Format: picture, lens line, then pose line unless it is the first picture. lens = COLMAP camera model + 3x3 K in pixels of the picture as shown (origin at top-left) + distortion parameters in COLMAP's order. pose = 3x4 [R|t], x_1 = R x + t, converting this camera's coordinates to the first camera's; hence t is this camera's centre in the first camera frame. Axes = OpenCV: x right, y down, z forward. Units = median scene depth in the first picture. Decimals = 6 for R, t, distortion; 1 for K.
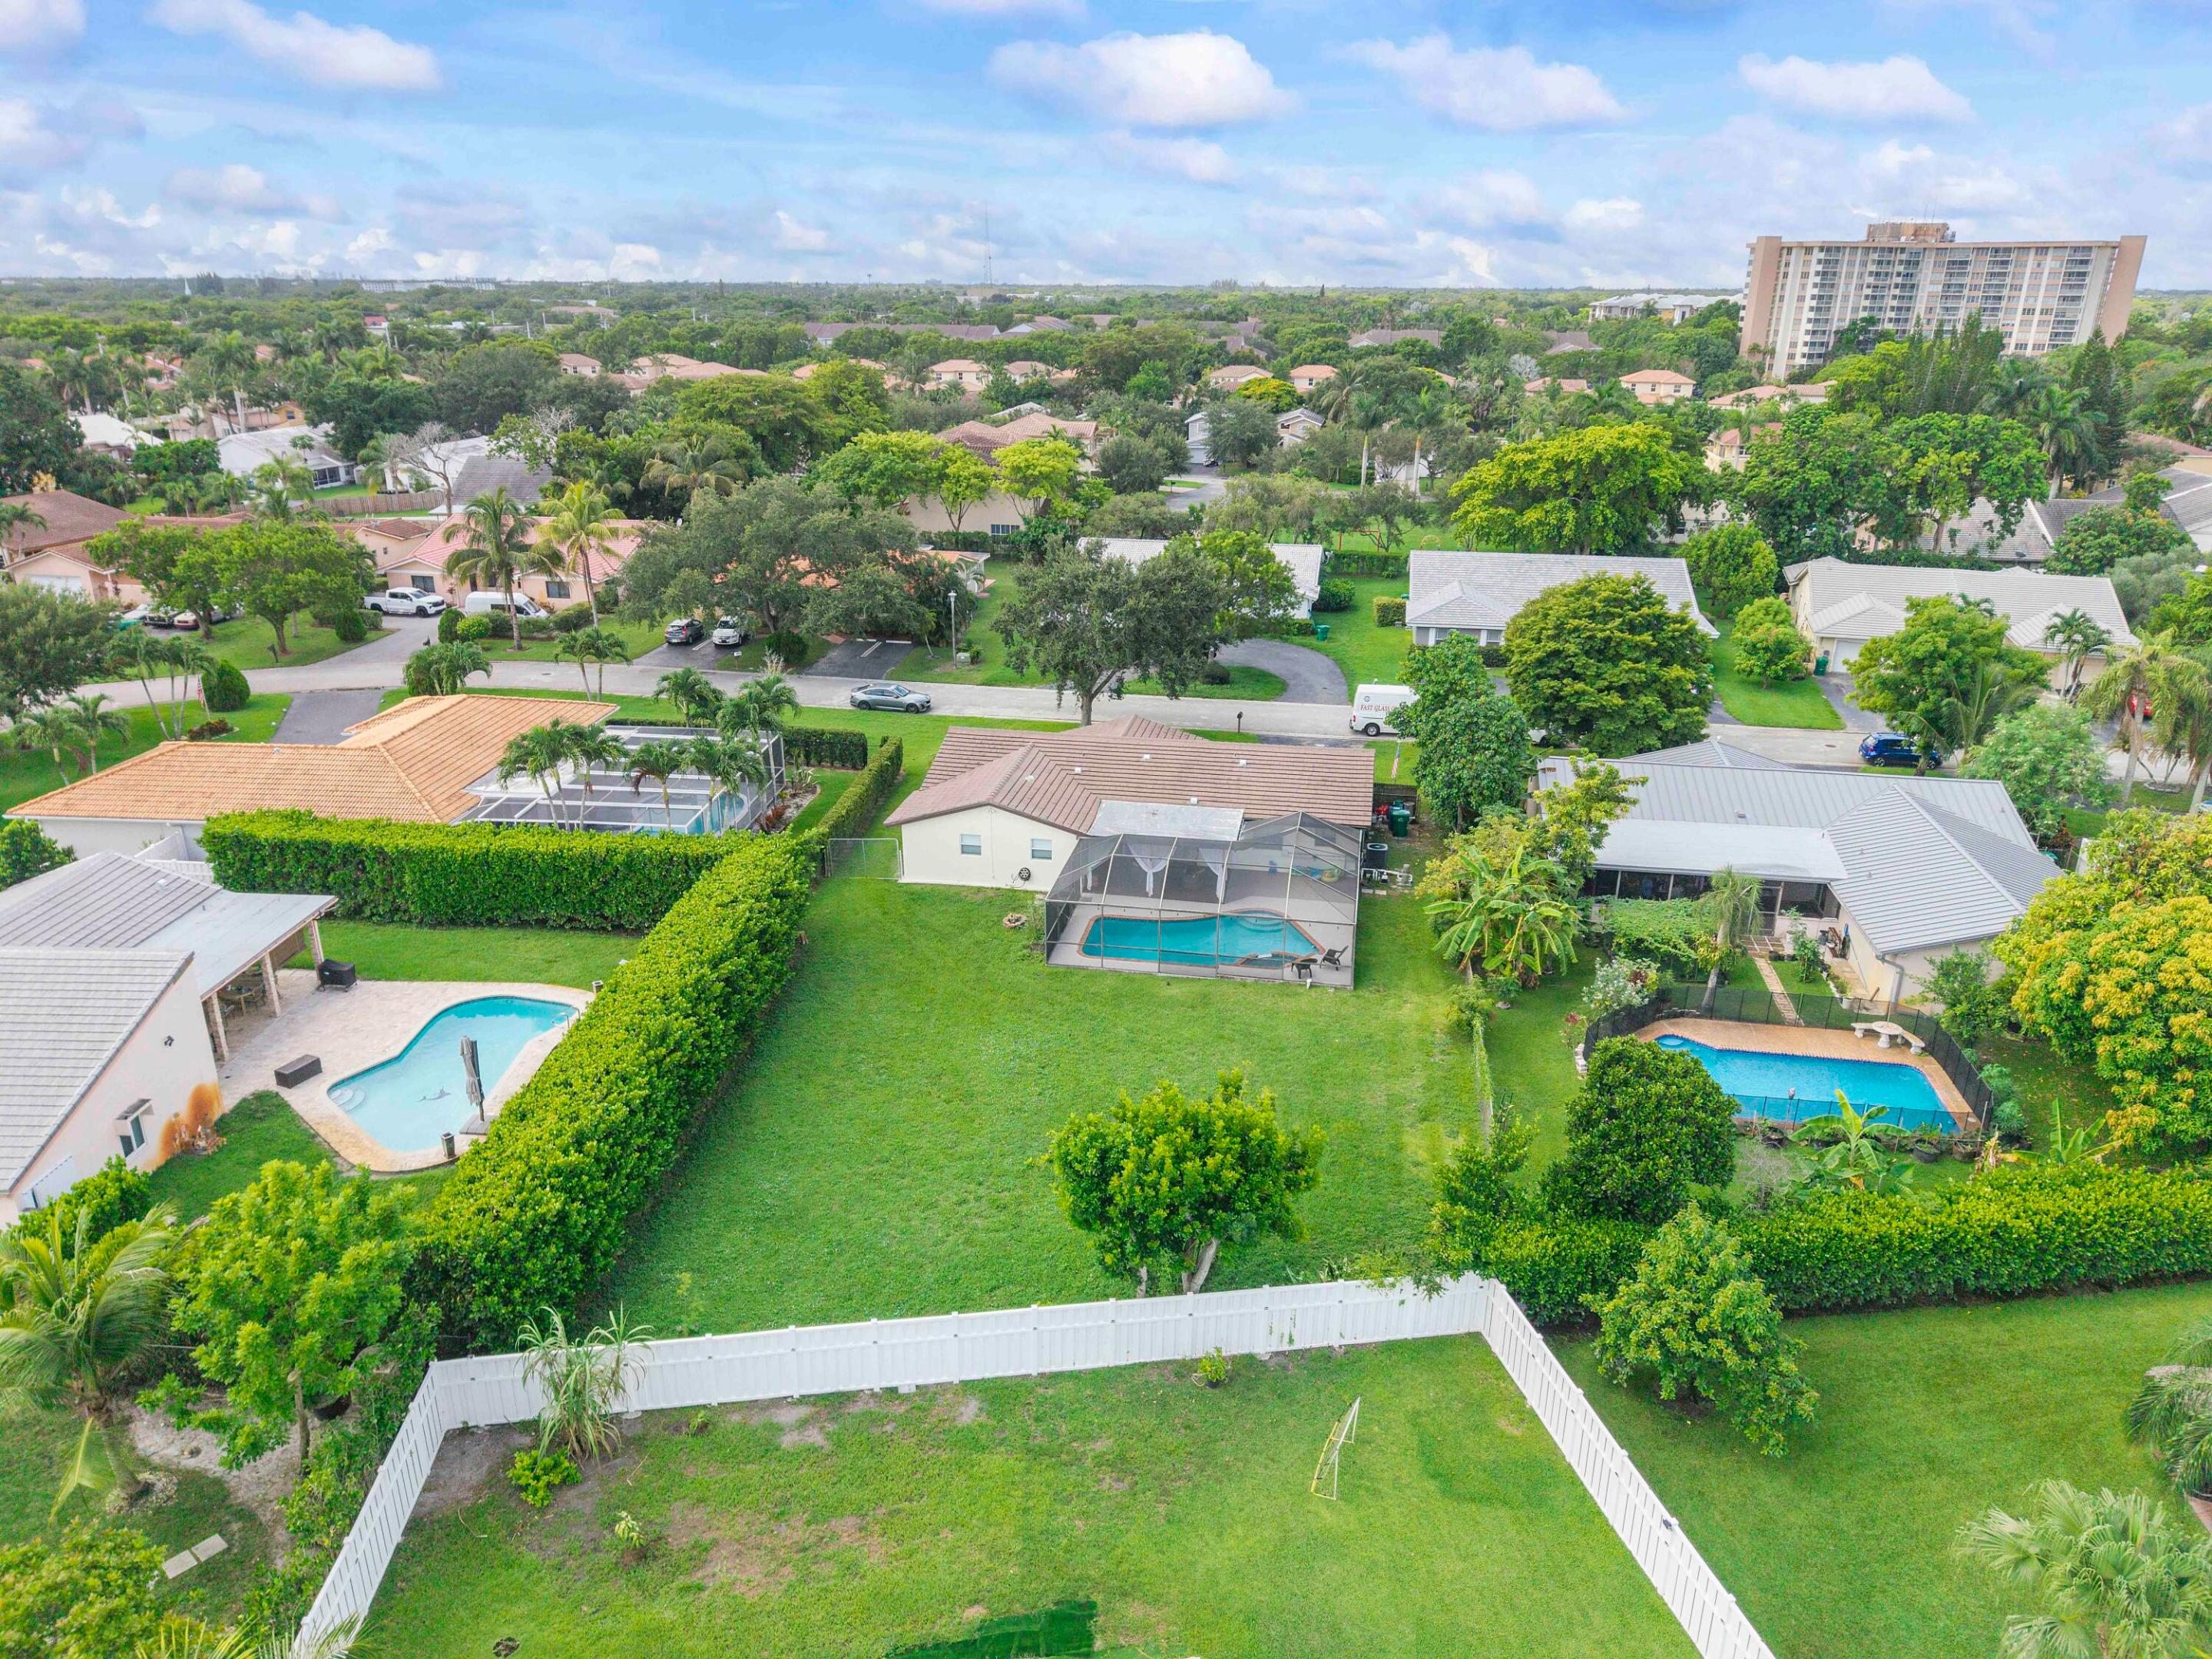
lens RADIAL K [[1470.1, 0, 1115.7], [0, 1470.1, 918.4], [0, 0, 1]] dist [0.054067, -0.073603]
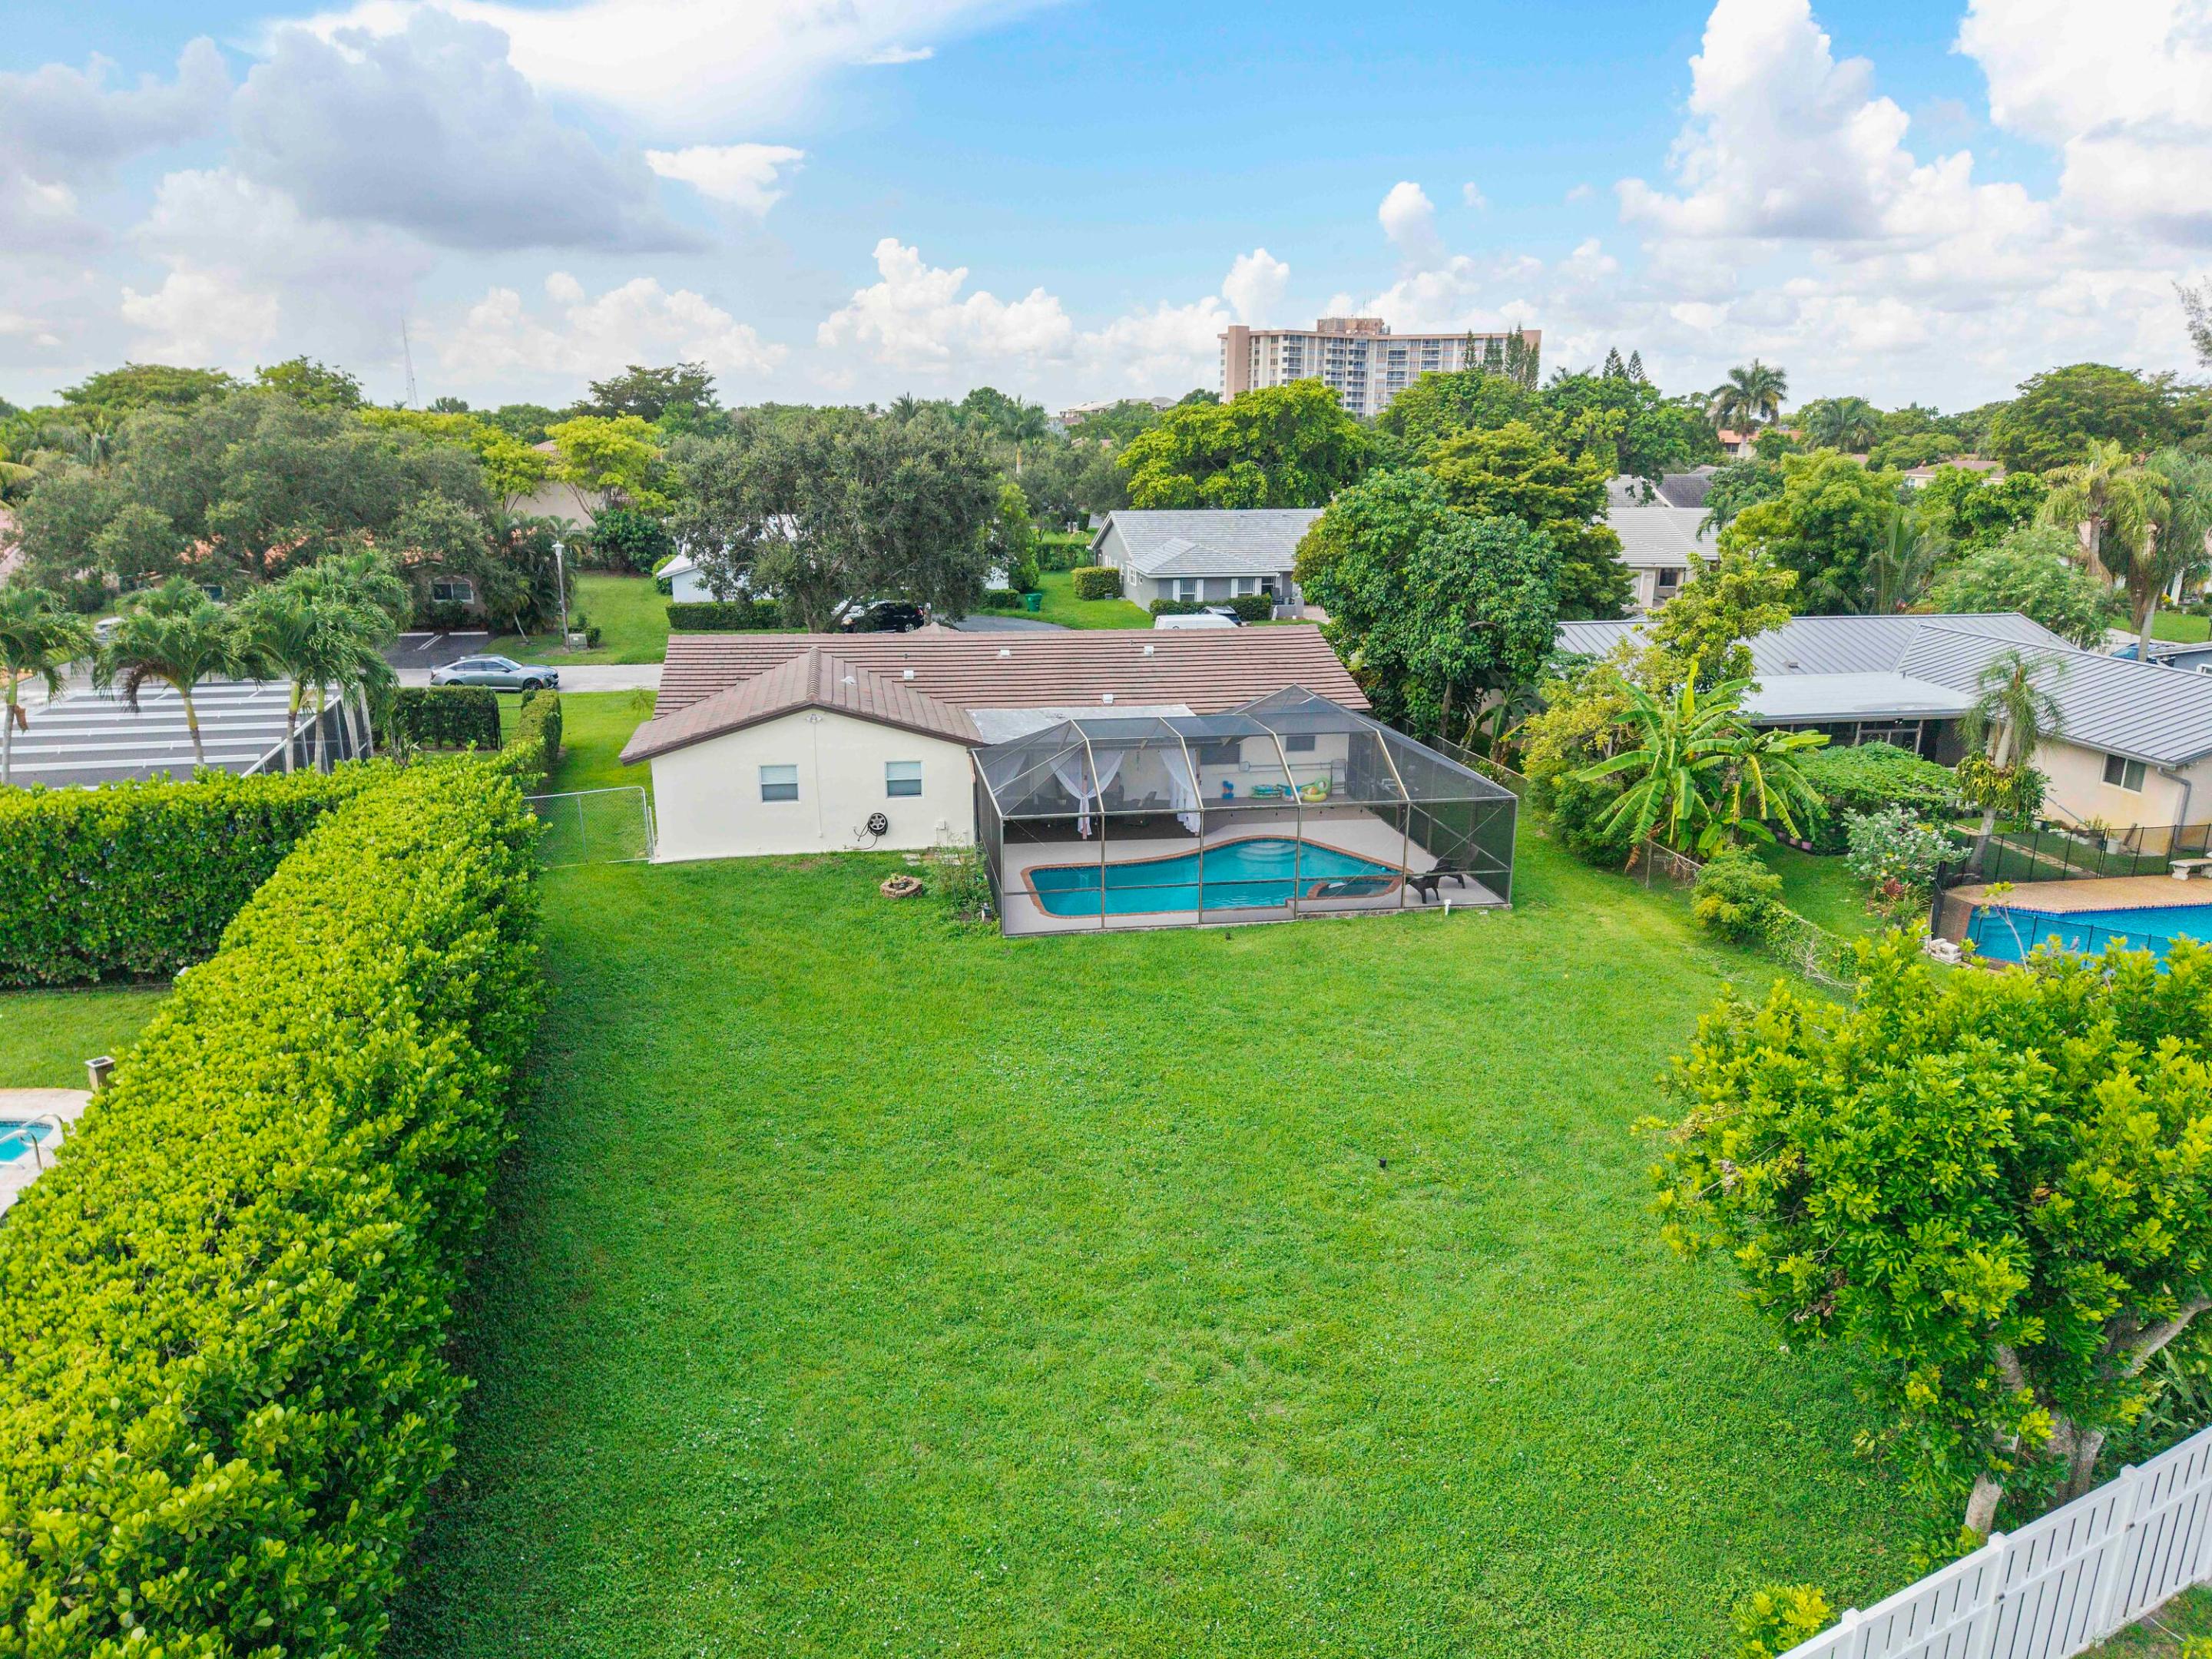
lens RADIAL K [[1470.1, 0, 1115.7], [0, 1470.1, 918.4], [0, 0, 1]] dist [0.054067, -0.073603]
pose [[0.939693, -0.111134, 0.323459, -0.169078], [0.137744, 0.988619, -0.060497, 0.057994], [-0.313054, 0.101403, 0.944306, 0.400198]]
